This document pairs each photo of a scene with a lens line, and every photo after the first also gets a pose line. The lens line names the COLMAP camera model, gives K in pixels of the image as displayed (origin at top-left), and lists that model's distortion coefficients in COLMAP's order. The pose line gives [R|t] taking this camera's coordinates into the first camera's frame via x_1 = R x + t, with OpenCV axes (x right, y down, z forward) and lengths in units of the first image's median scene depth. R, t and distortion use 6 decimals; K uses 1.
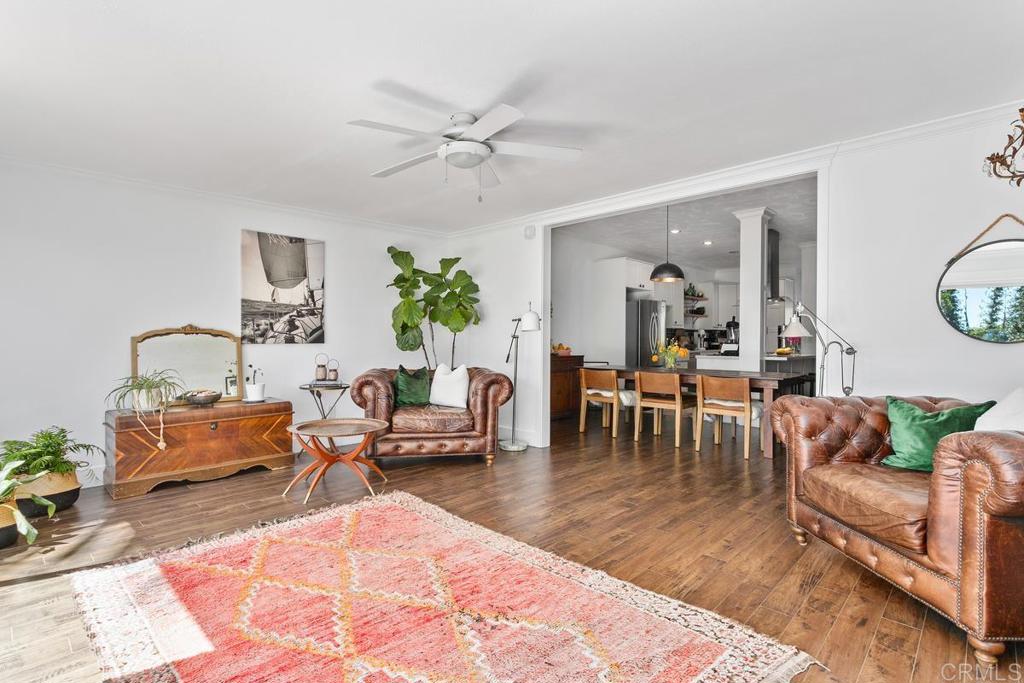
lens RADIAL K [[497.8, 0, 514.0], [0, 497.8, 333.9], [0, 0, 1]] dist [0.006766, -0.001287]
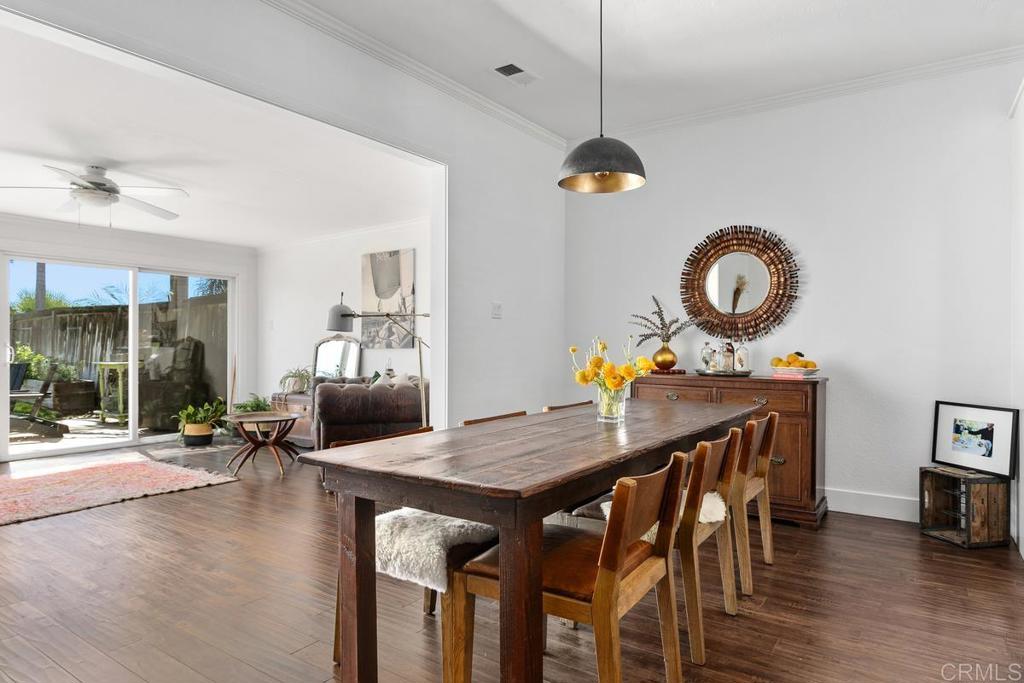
lens RADIAL K [[612.4, 0, 510.1], [0, 612.4, 344.8], [0, 0, 1]] dist [-0.009954, 0.001657]
pose [[0.148408, -0.006570, -0.988904, 0.925874], [0.010067, 0.999936, -0.005132, 0.021175], [0.988875, -0.009194, 0.148464, 1.058444]]
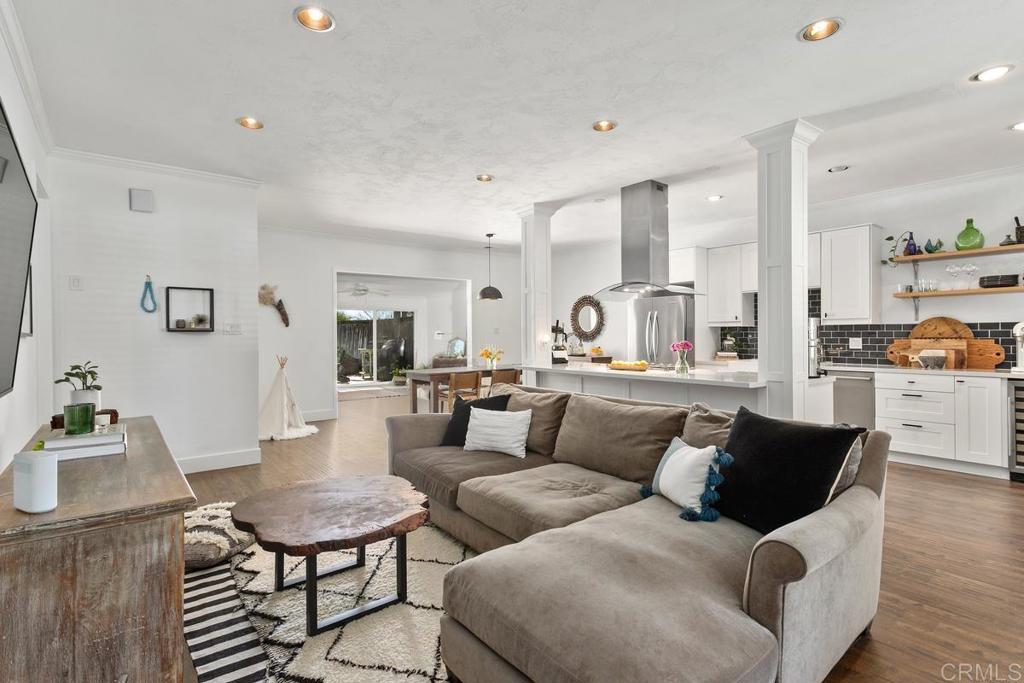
lens RADIAL K [[497.8, 0, 510.3], [0, 497.8, 334.6], [0, 0, 1]] dist [0.006766, -0.001287]
pose [[-0.147118, -0.006195, -0.989100, 1.962981], [0.014673, 0.999857, -0.008445, -0.002813], [0.989010, -0.015756, -0.147006, 1.527890]]
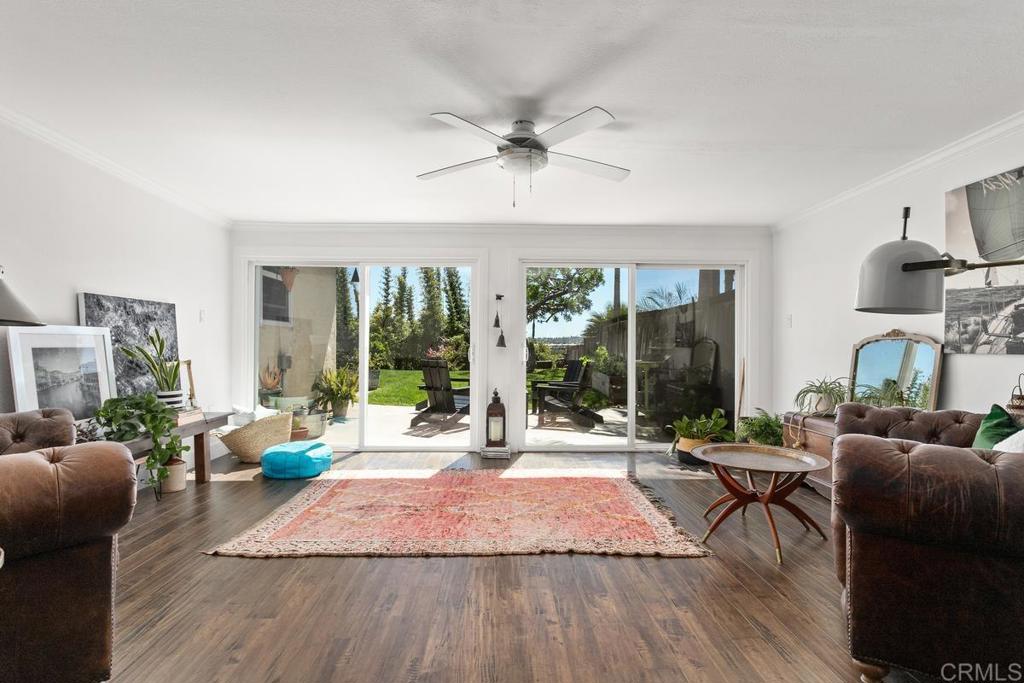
lens RADIAL K [[497.8, 0, 506.8], [0, 497.8, 343.6], [0, 0, 1]] dist [0.006766, -0.001287]
pose [[-0.708896, -0.010555, -0.705234, 0.369444], [-0.002772, 0.999922, -0.012179, 0.015505], [0.705308, -0.006679, -0.708870, 0.990232]]
